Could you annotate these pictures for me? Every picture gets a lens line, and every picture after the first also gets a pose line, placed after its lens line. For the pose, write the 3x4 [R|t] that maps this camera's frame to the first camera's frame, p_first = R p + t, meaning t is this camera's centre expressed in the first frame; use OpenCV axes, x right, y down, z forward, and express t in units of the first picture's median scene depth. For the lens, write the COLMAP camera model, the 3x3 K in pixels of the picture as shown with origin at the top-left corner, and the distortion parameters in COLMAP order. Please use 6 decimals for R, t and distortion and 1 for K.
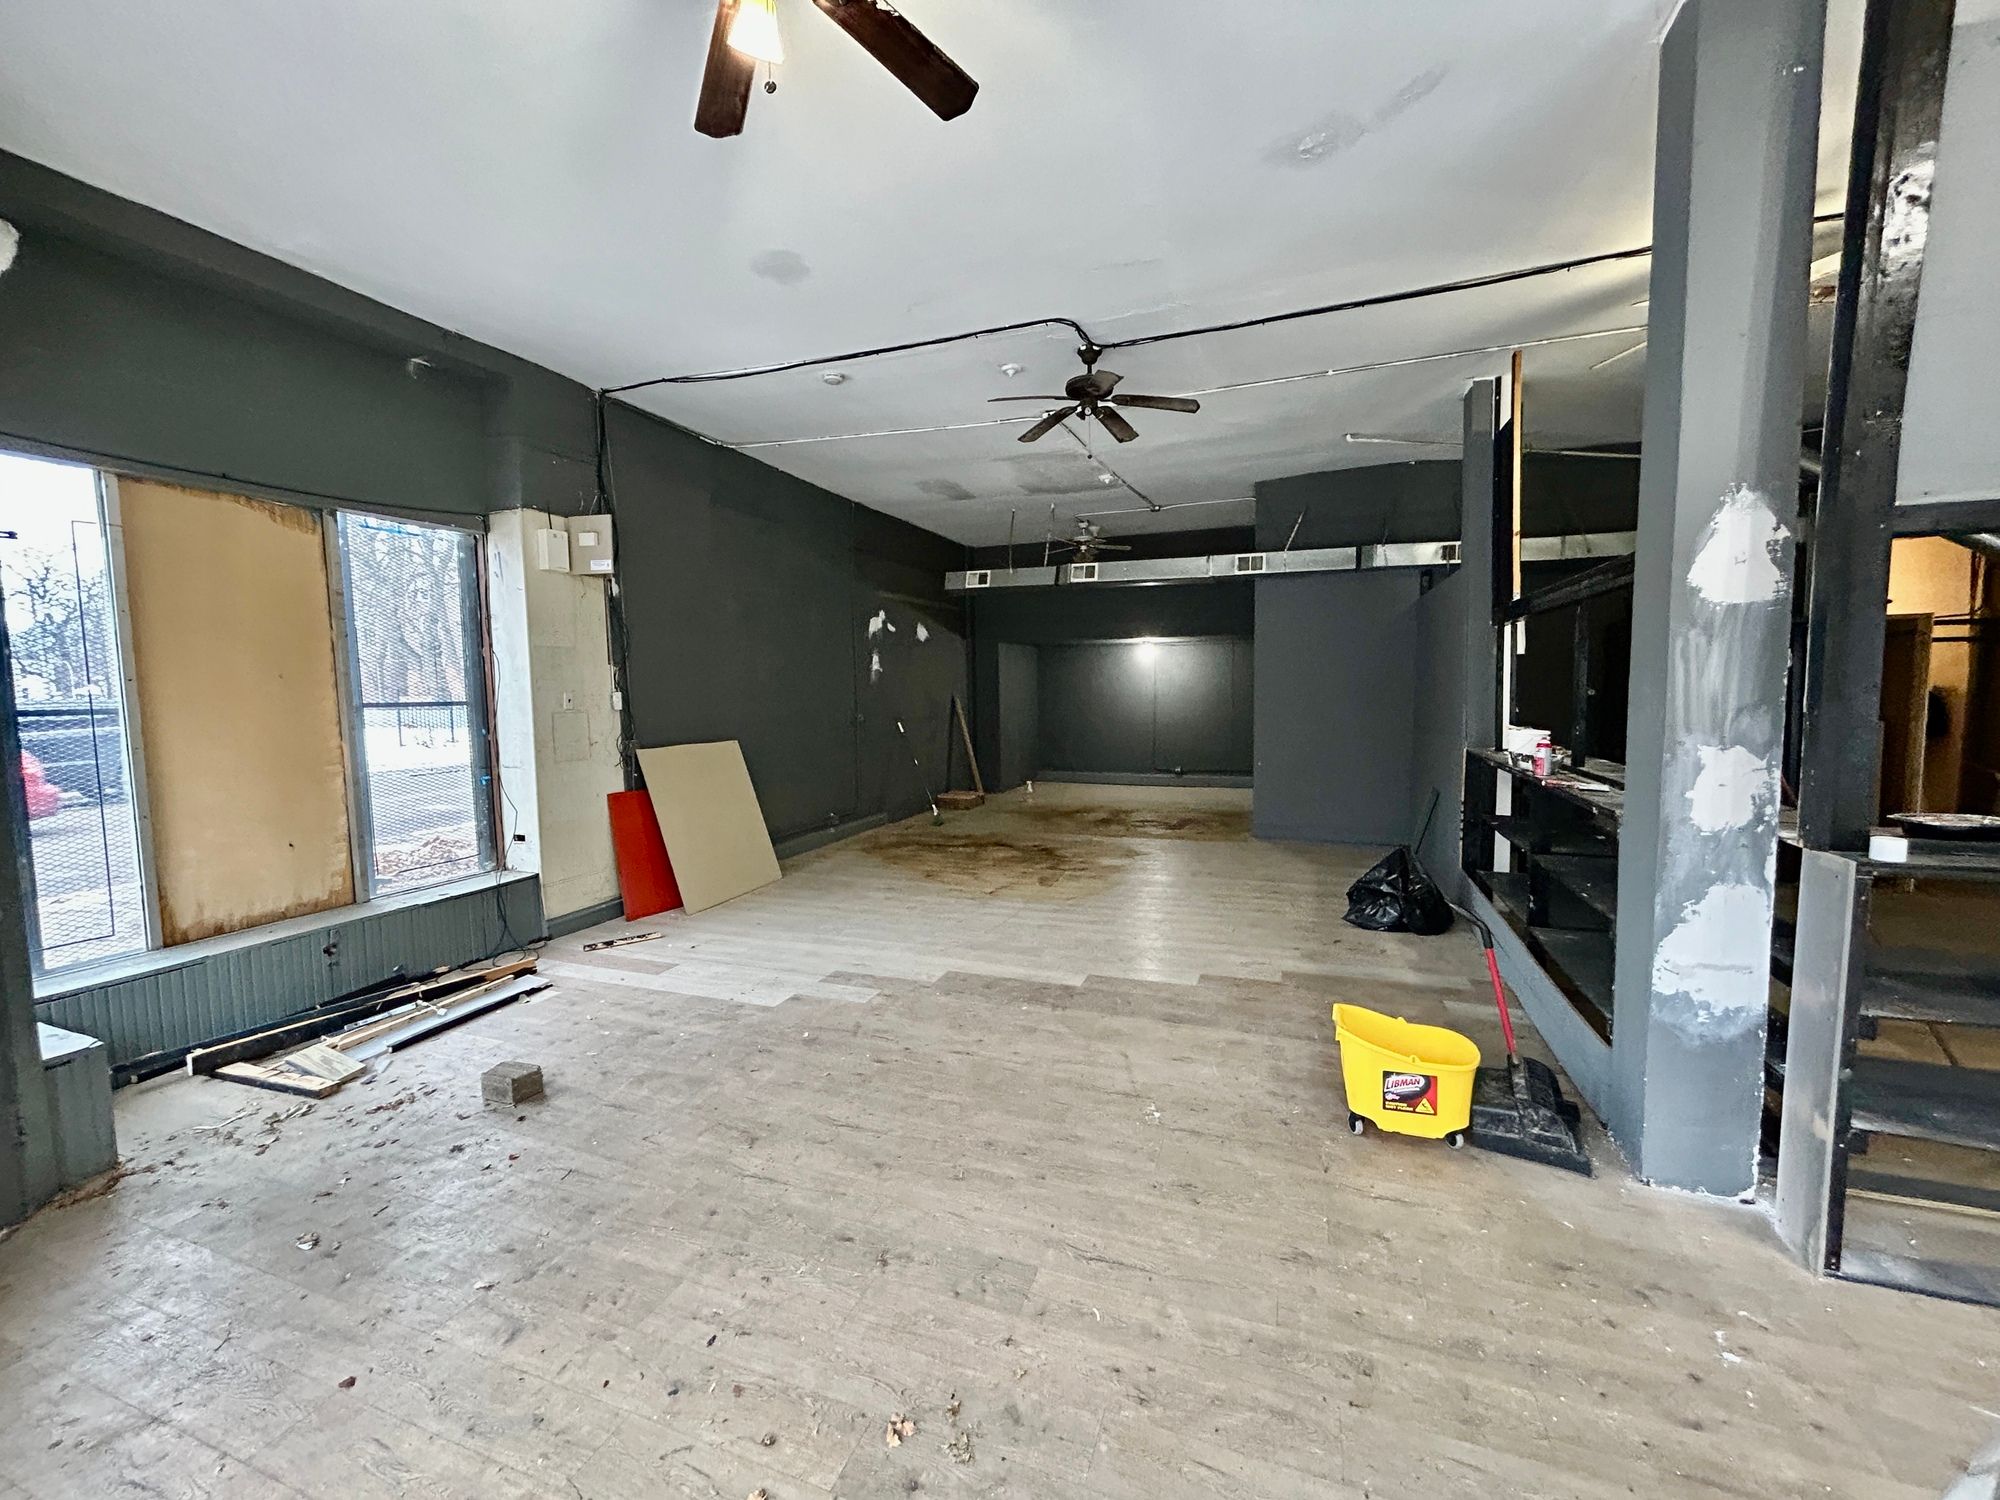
lens RADIAL K [[804.5, 0, 995.9], [0, 804.5, 747.8], [0, 0, 1]] dist [0.002207, -0.001170]
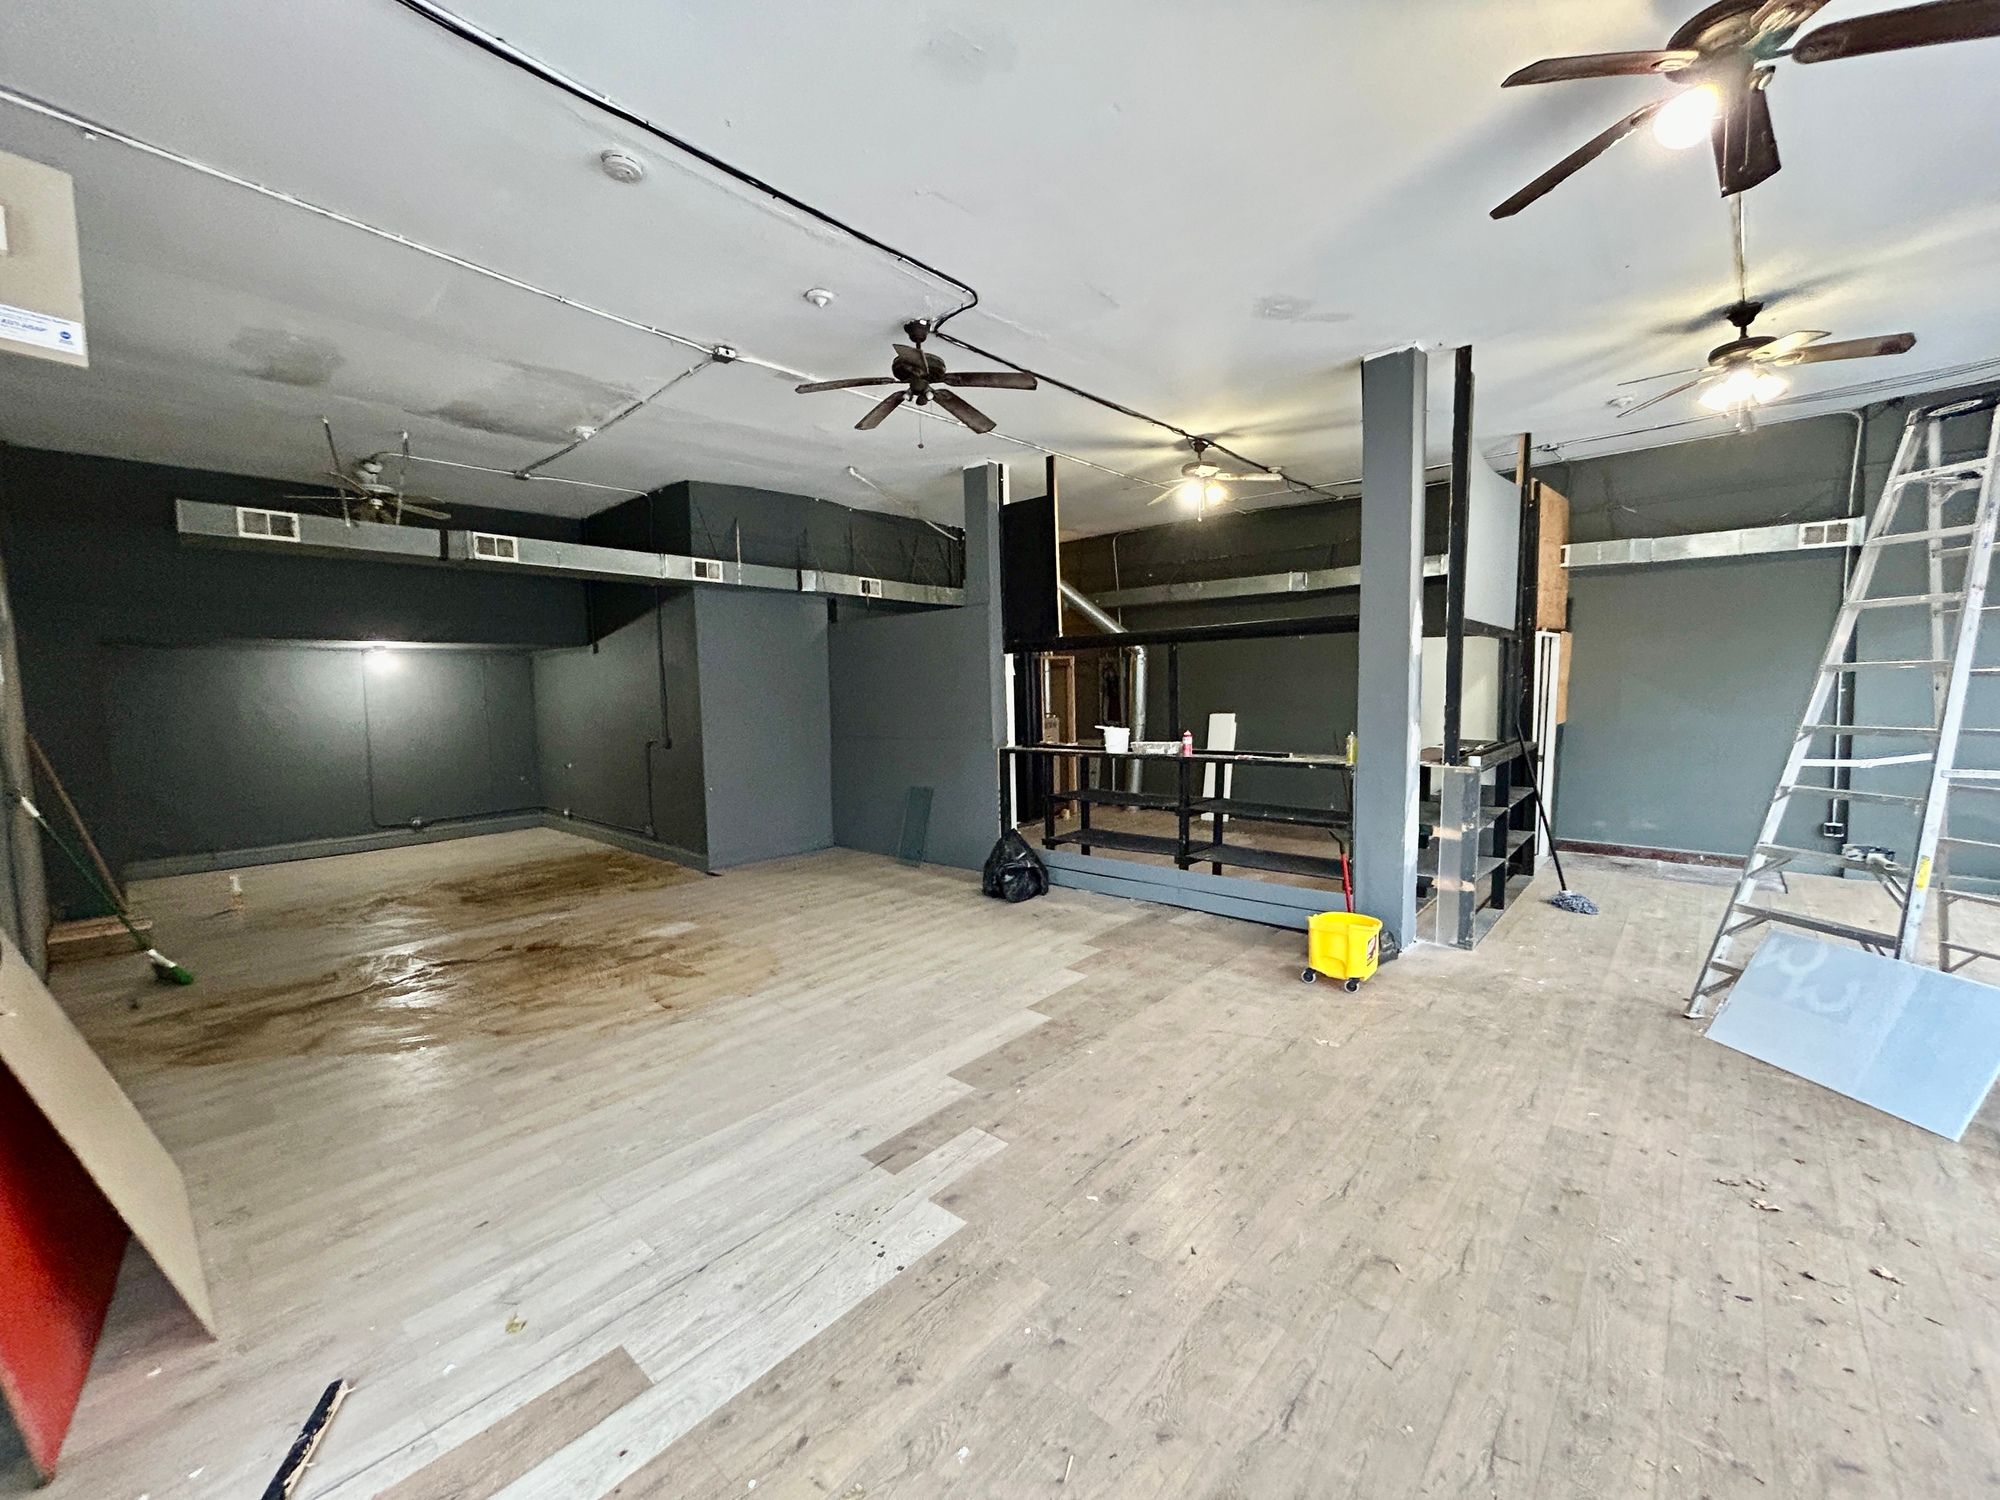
lens RADIAL K [[804.5, 0, 998.1], [0, 804.5, 746.1], [0, 0, 1]] dist [0.002207, -0.001170]
pose [[0.364107, -0.065683, 0.929038, -0.661783], [0.090304, 0.995300, 0.034975, -0.051950], [-0.926969, 0.071161, 0.368327, 0.583819]]
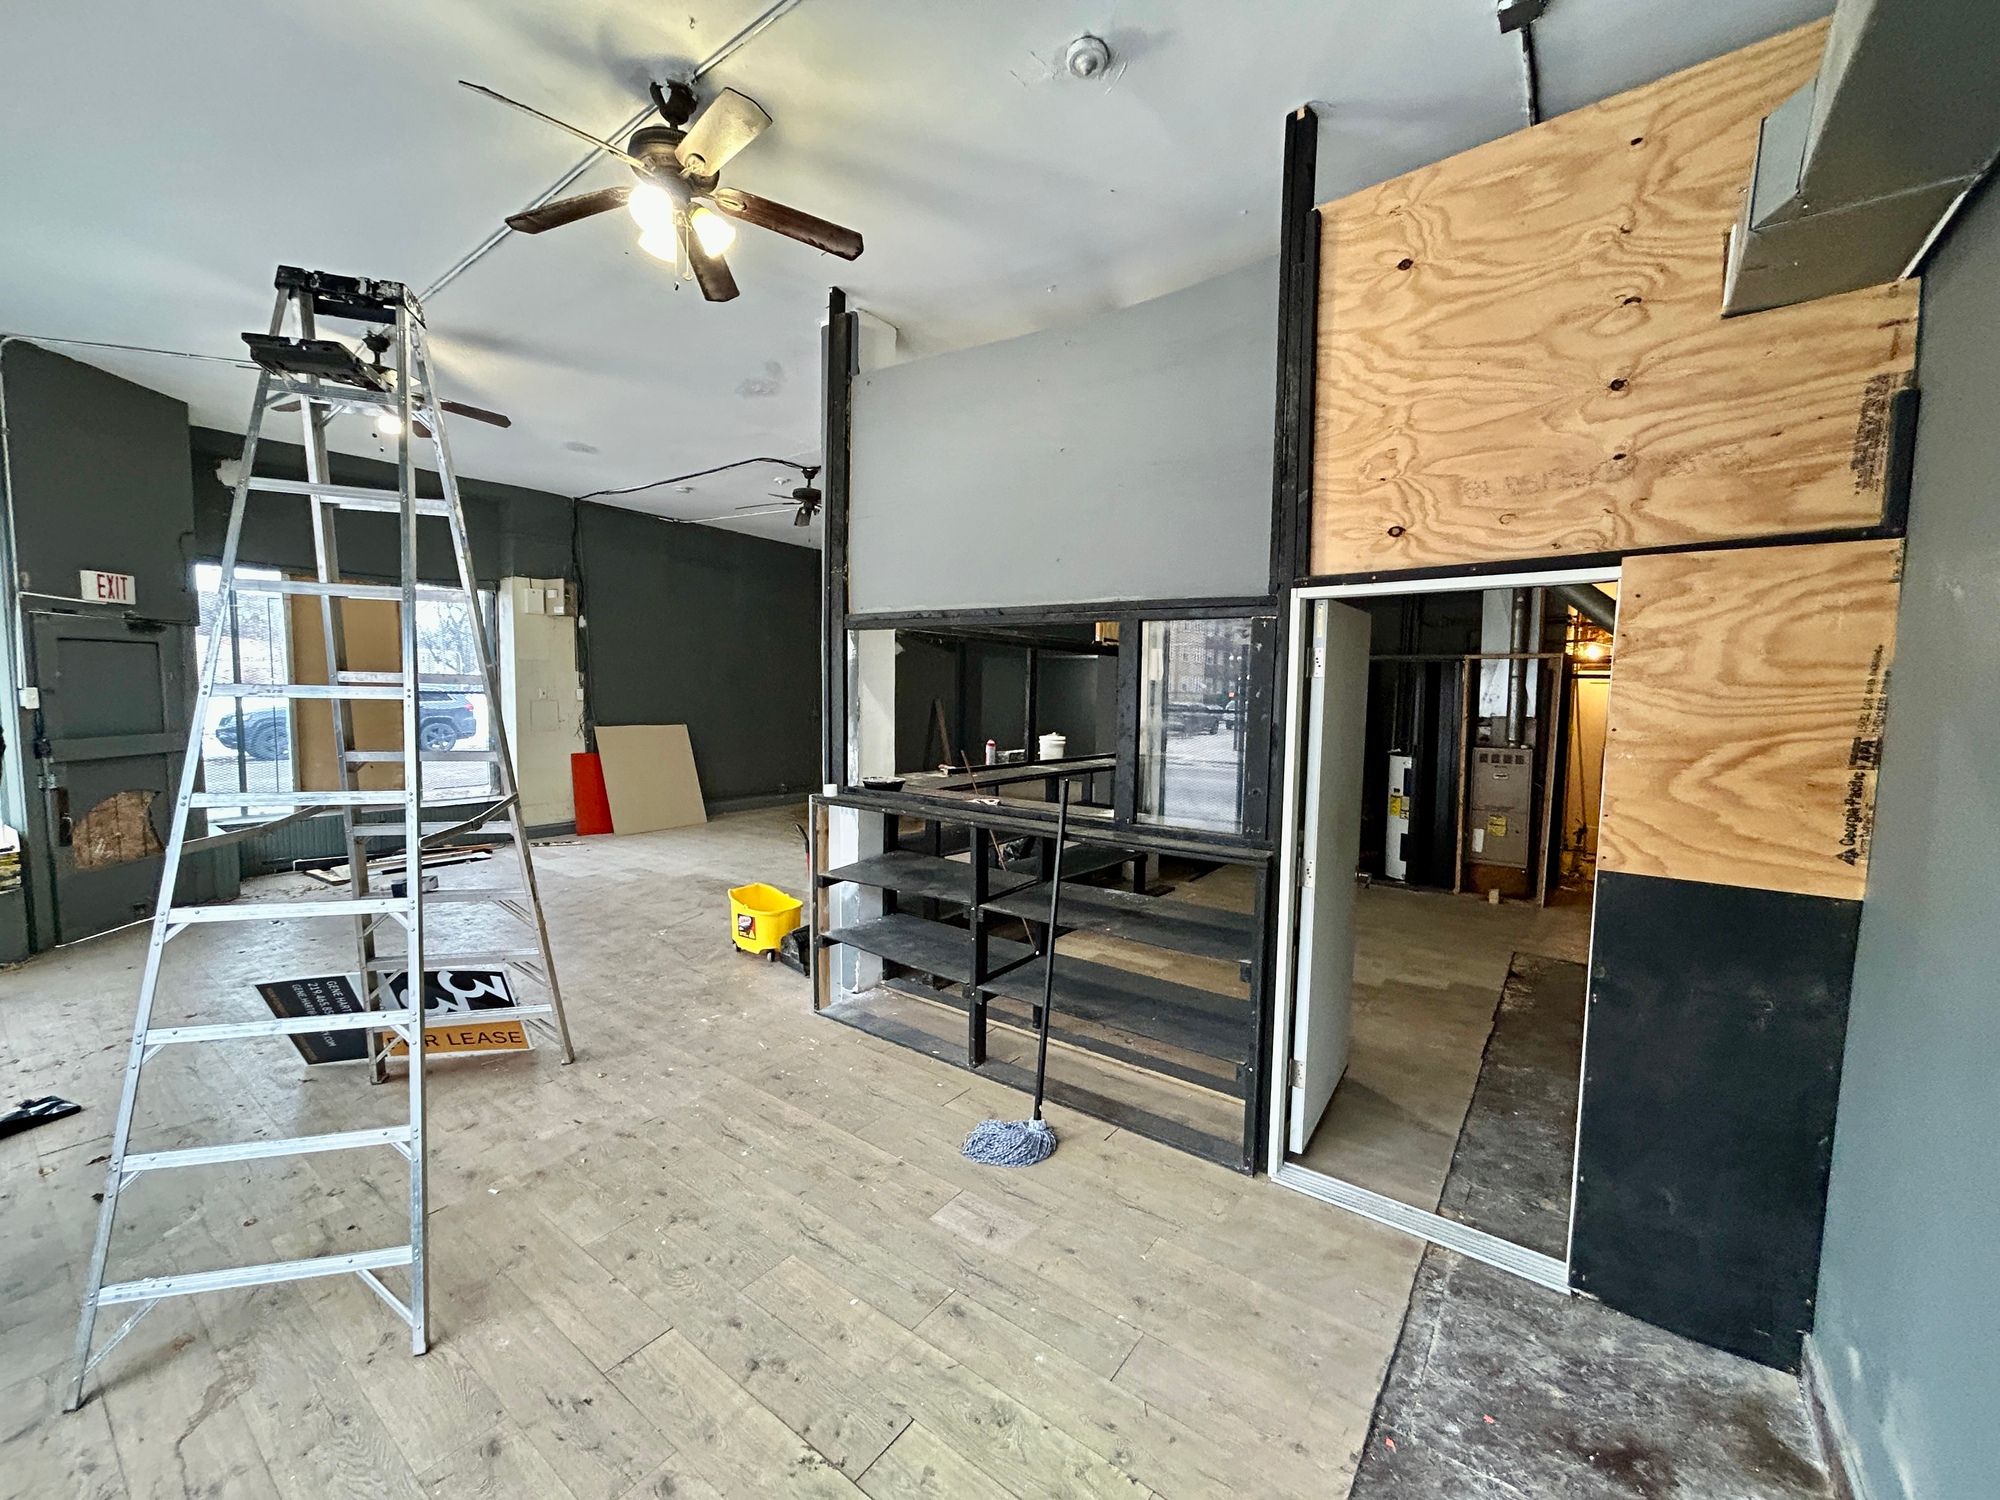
lens RADIAL K [[804.5, 0, 1000.9], [0, 804.5, 754.1], [0, 0, 1]] dist [0.002207, -0.001170]
pose [[0.961089, 0.055557, -0.270595, 0.832418], [-0.055337, 0.998432, 0.008449, -0.001767], [0.270640, 0.006853, 0.962656, -0.316645]]
